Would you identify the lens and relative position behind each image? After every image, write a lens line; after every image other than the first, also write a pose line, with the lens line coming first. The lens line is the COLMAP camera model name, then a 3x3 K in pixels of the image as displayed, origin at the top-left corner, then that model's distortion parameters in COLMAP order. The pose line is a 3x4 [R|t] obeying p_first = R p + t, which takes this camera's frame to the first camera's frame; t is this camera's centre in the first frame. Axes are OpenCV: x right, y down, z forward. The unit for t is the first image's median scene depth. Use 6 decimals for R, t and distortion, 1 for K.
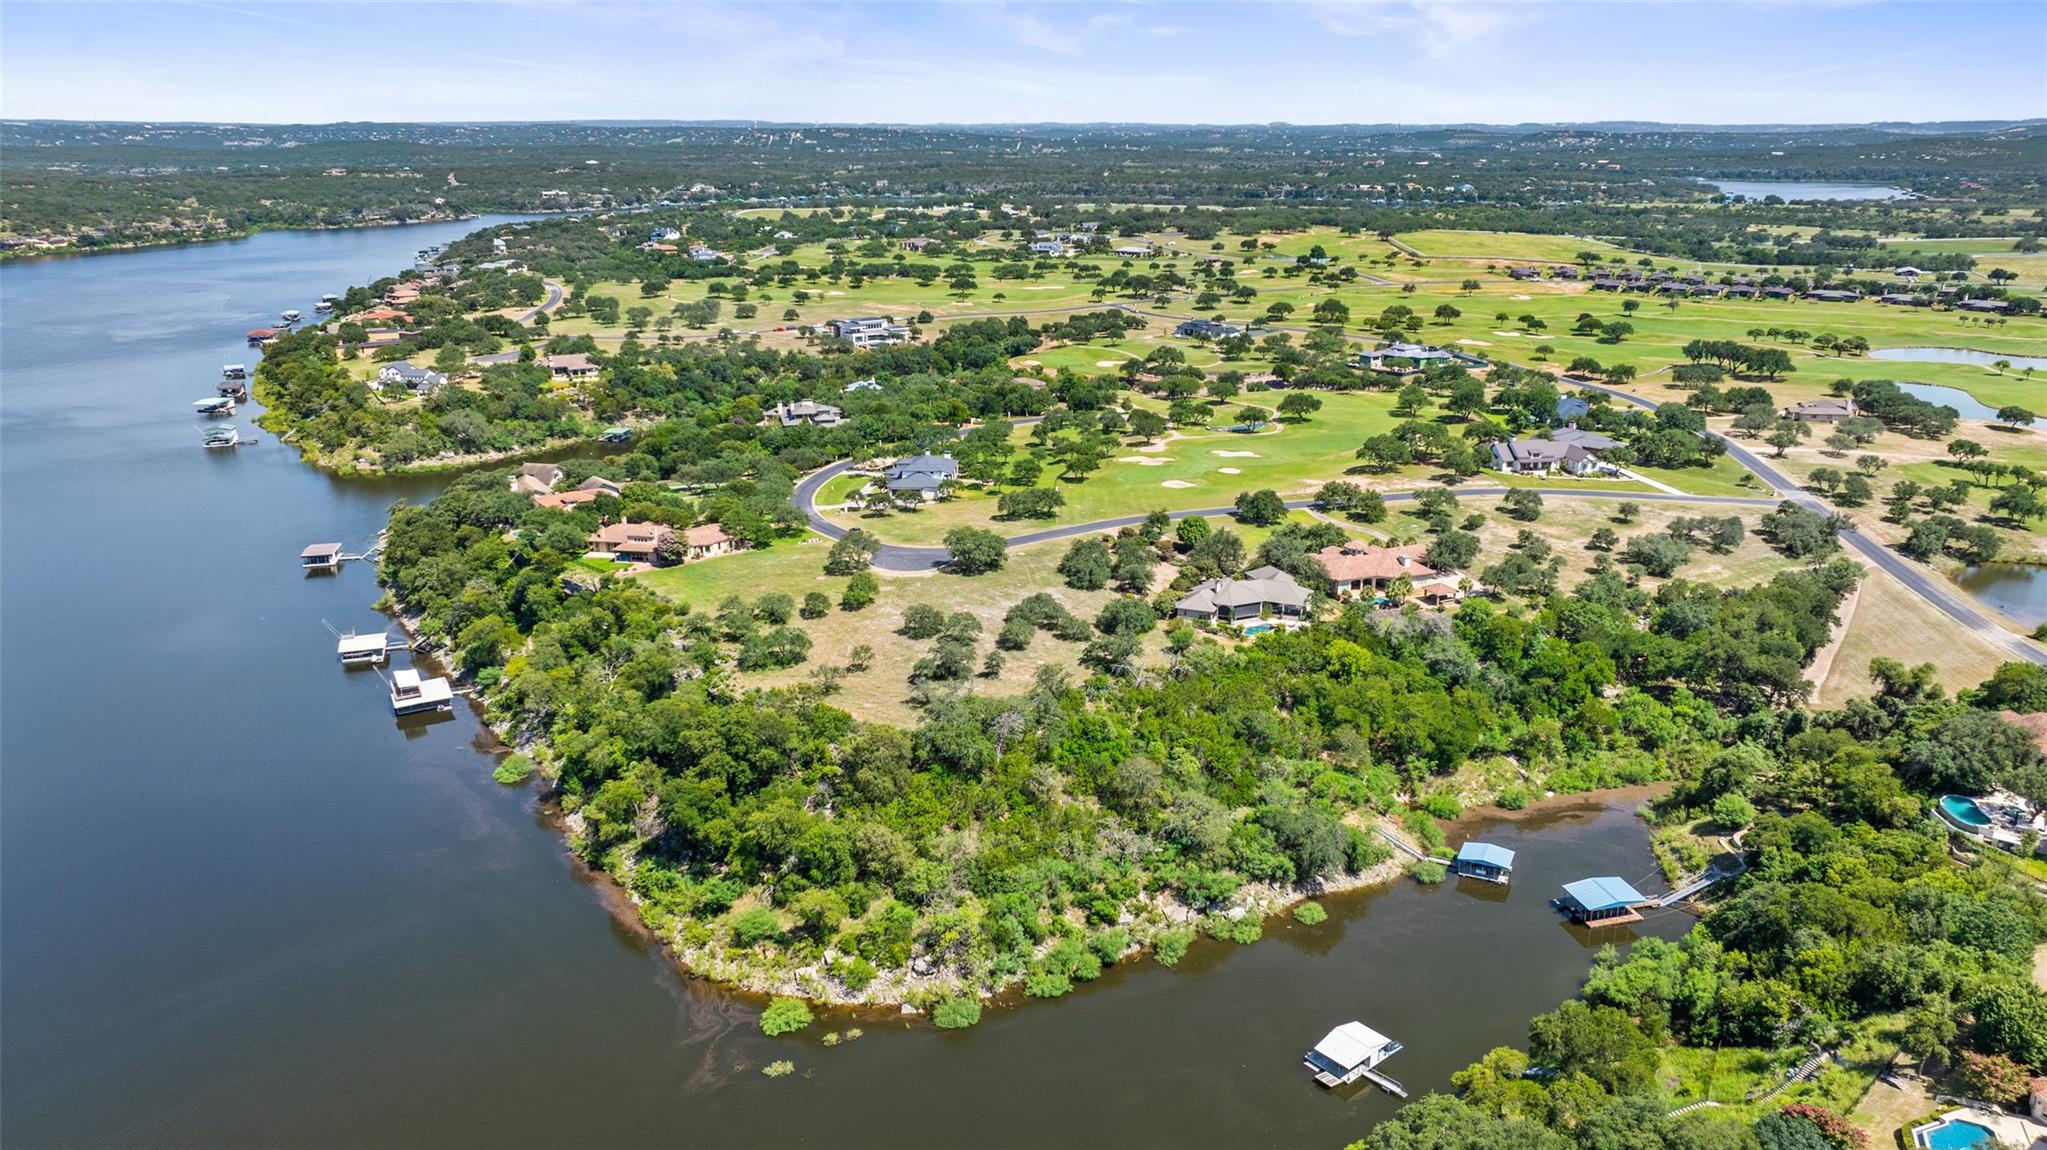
lens RADIAL K [[1472.8, 0, 1067.0], [0, 1472.8, 464.1], [0, 0, 1]] dist [-0.007932, -0.005147]
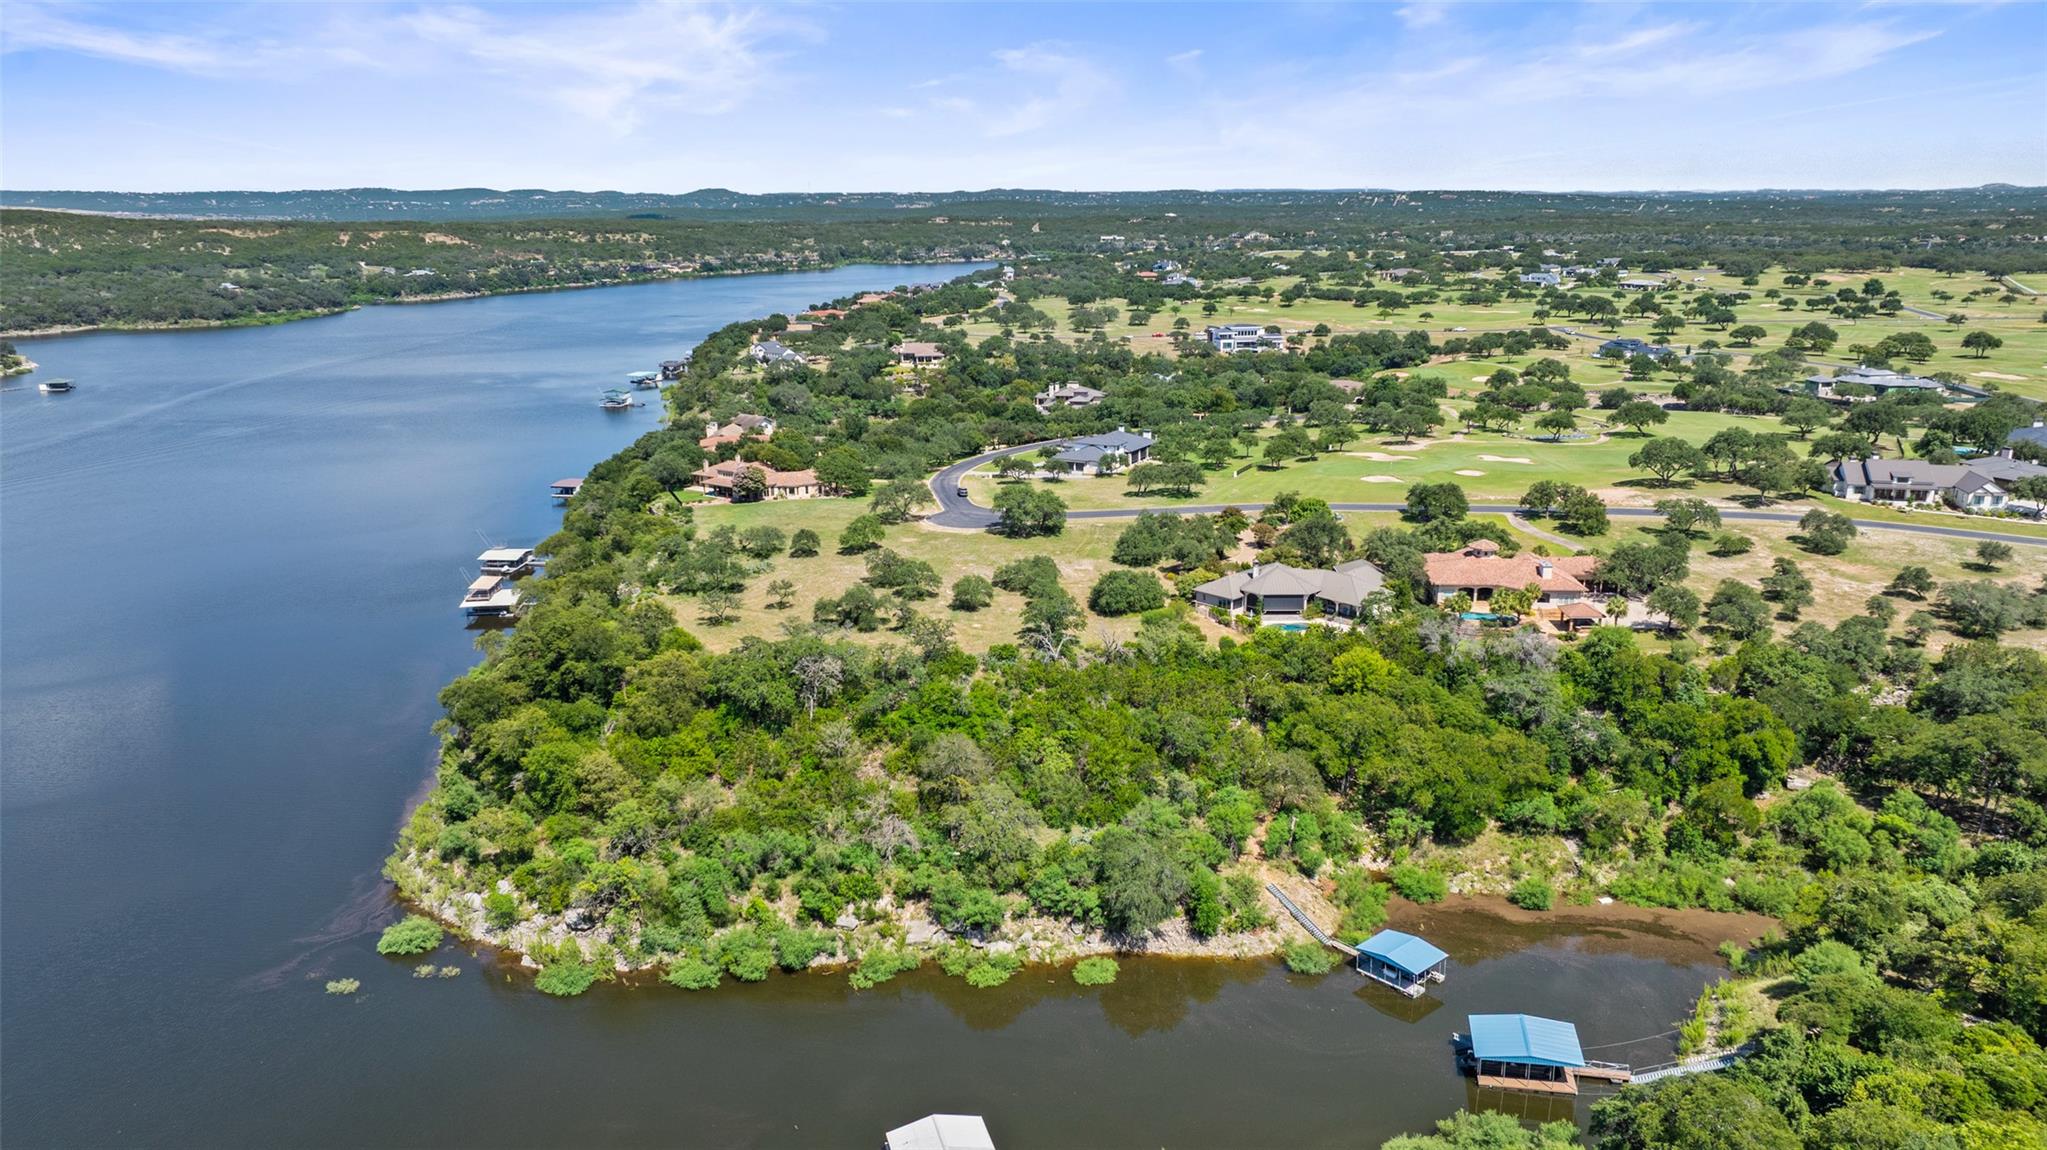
lens RADIAL K [[1446.4, 0, 1023.5], [0, 1446.4, 575.0], [0, 0, 1]] dist [-0.042908, 0.057027]
pose [[0.902765, 0.101248, -0.418047, 0.340466], [-0.088486, 0.994829, 0.049857, 0.063962], [0.420933, -0.008018, 0.907056, 0.278726]]
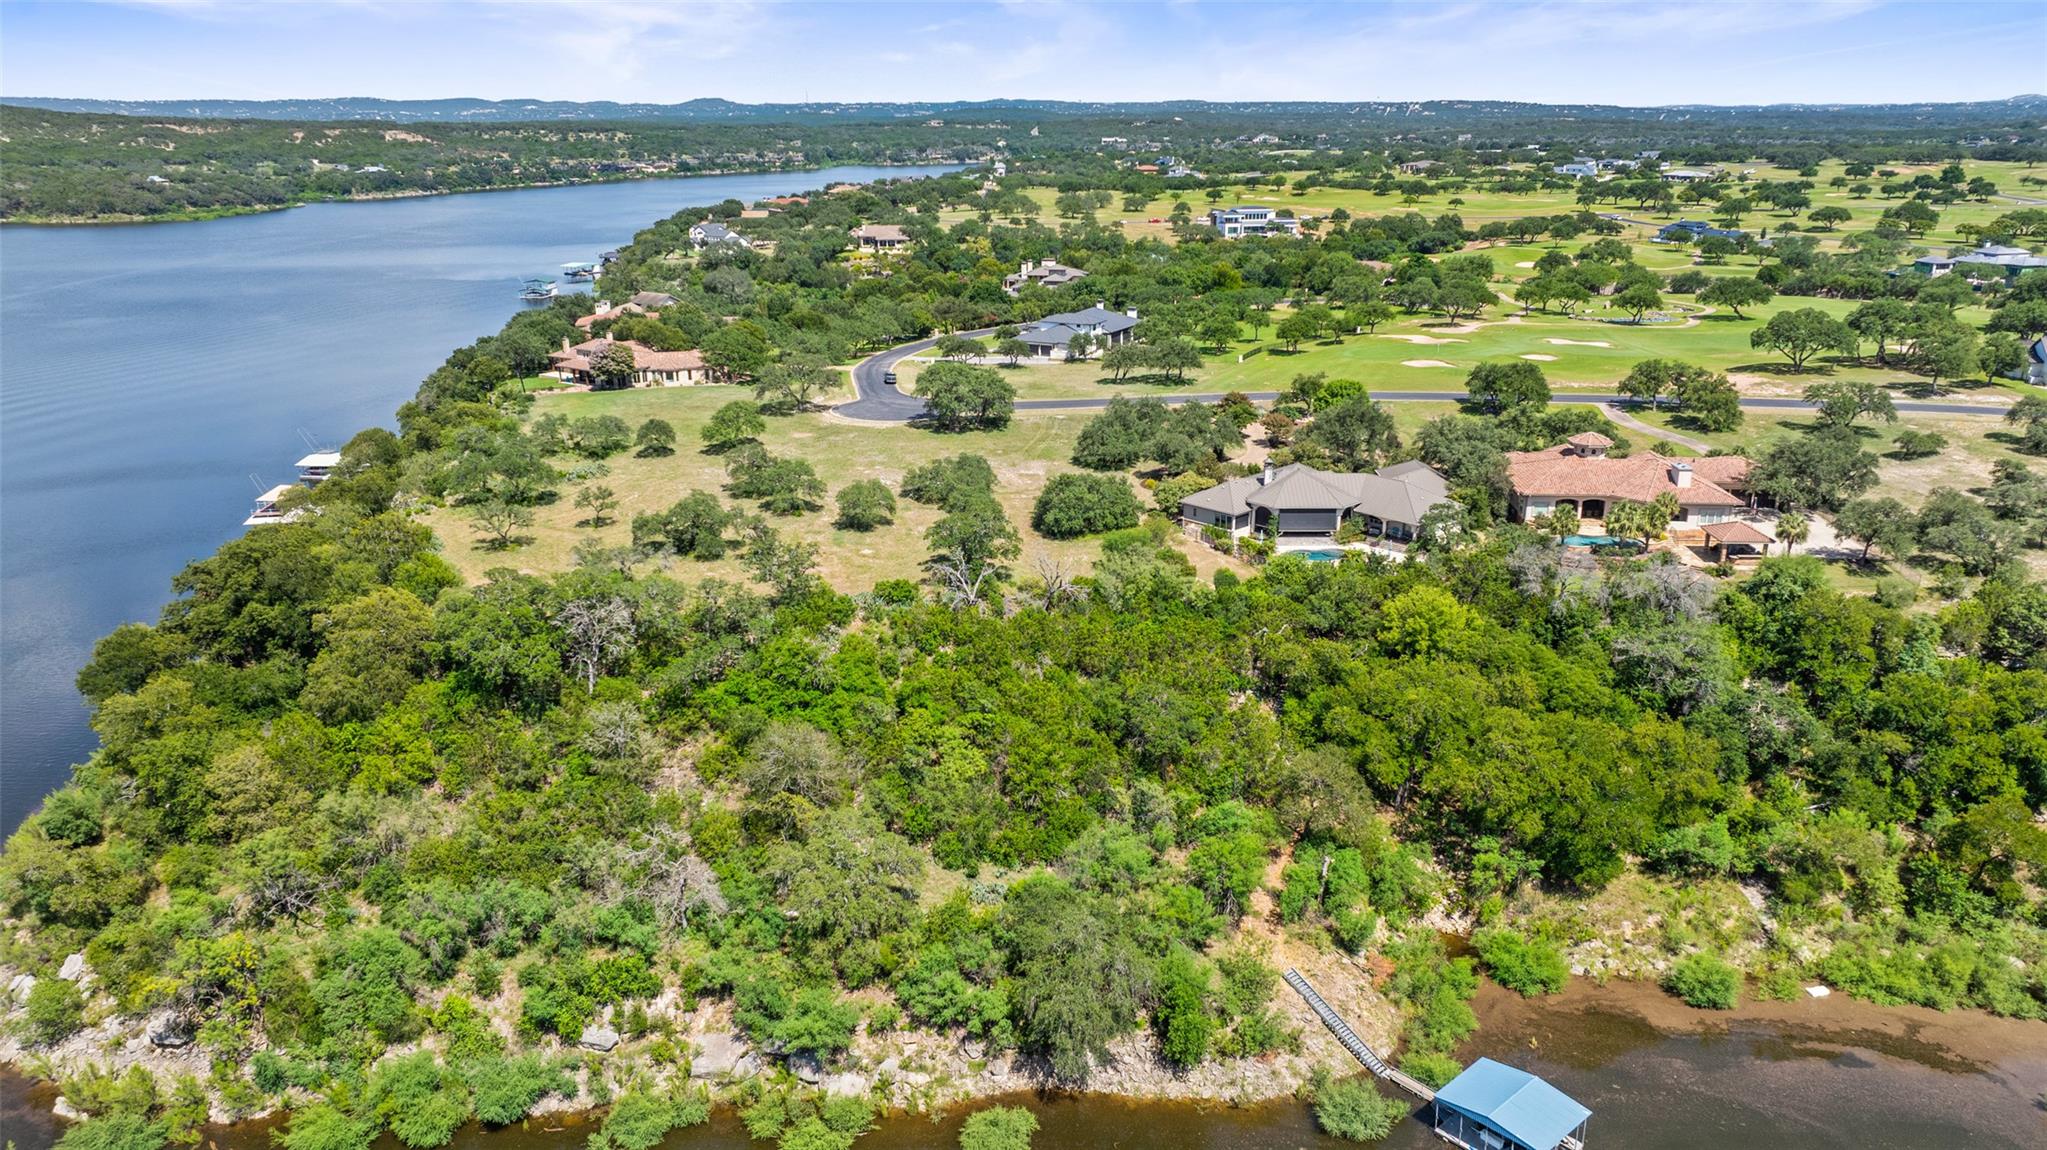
lens RADIAL K [[1446.4, 0, 1023.5], [0, 1446.4, 575.0], [0, 0, 1]] dist [-0.042908, 0.057027]
pose [[0.901355, 0.126496, -0.414196, 0.271235], [-0.090812, 0.990335, 0.104828, 0.079140], [0.423453, -0.056873, 0.904131, 0.516570]]
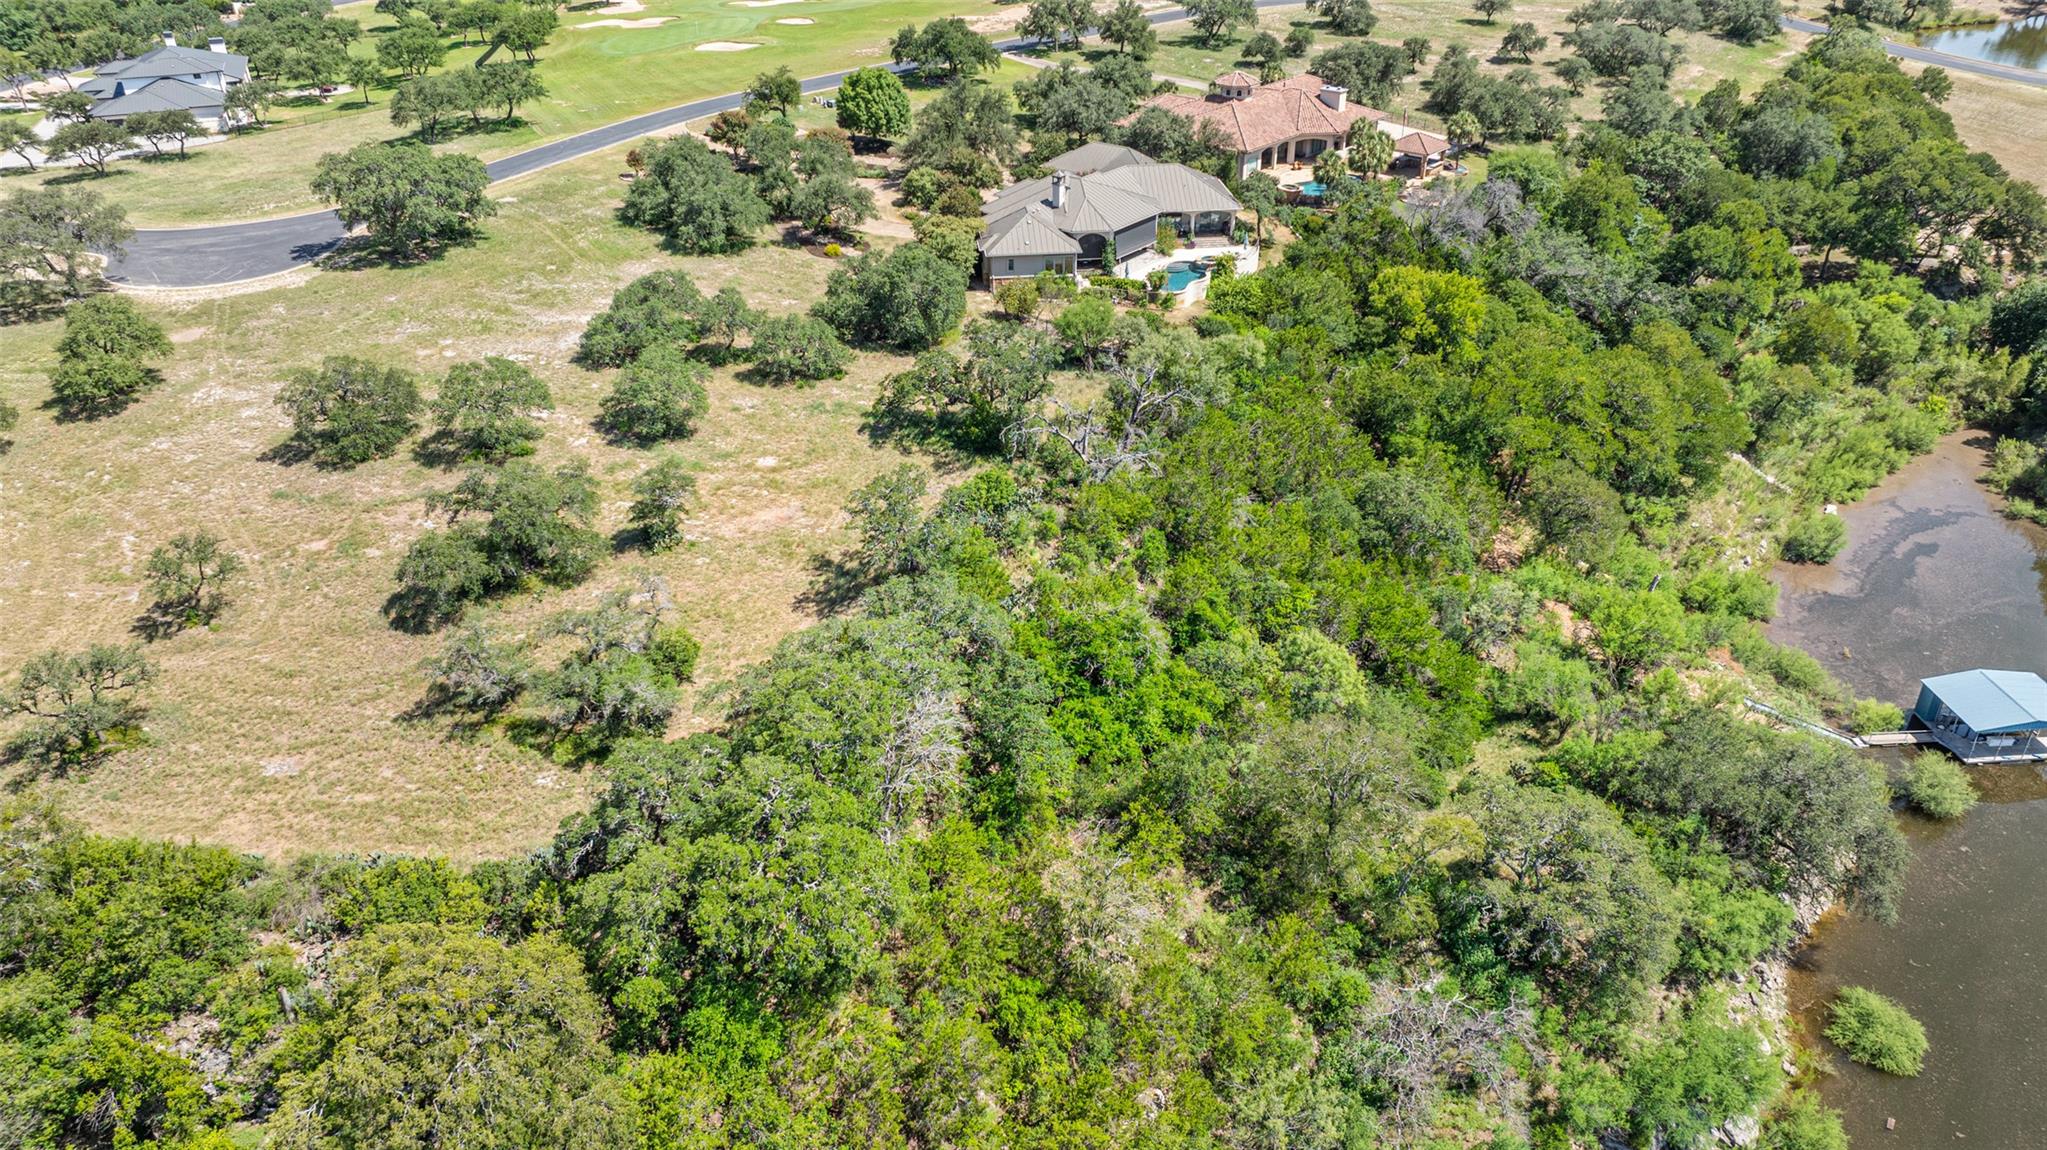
lens RADIAL K [[1446.6, 0, 1023.5], [0, 1446.6, 575.0], [0, 0, 1]] dist [-0.037264, 0.061610]
pose [[0.896076, -0.236632, 0.375569, -0.097278], [0.116821, 0.941954, 0.314763, 0.060266], [-0.428252, -0.238178, 0.871706, 0.674260]]
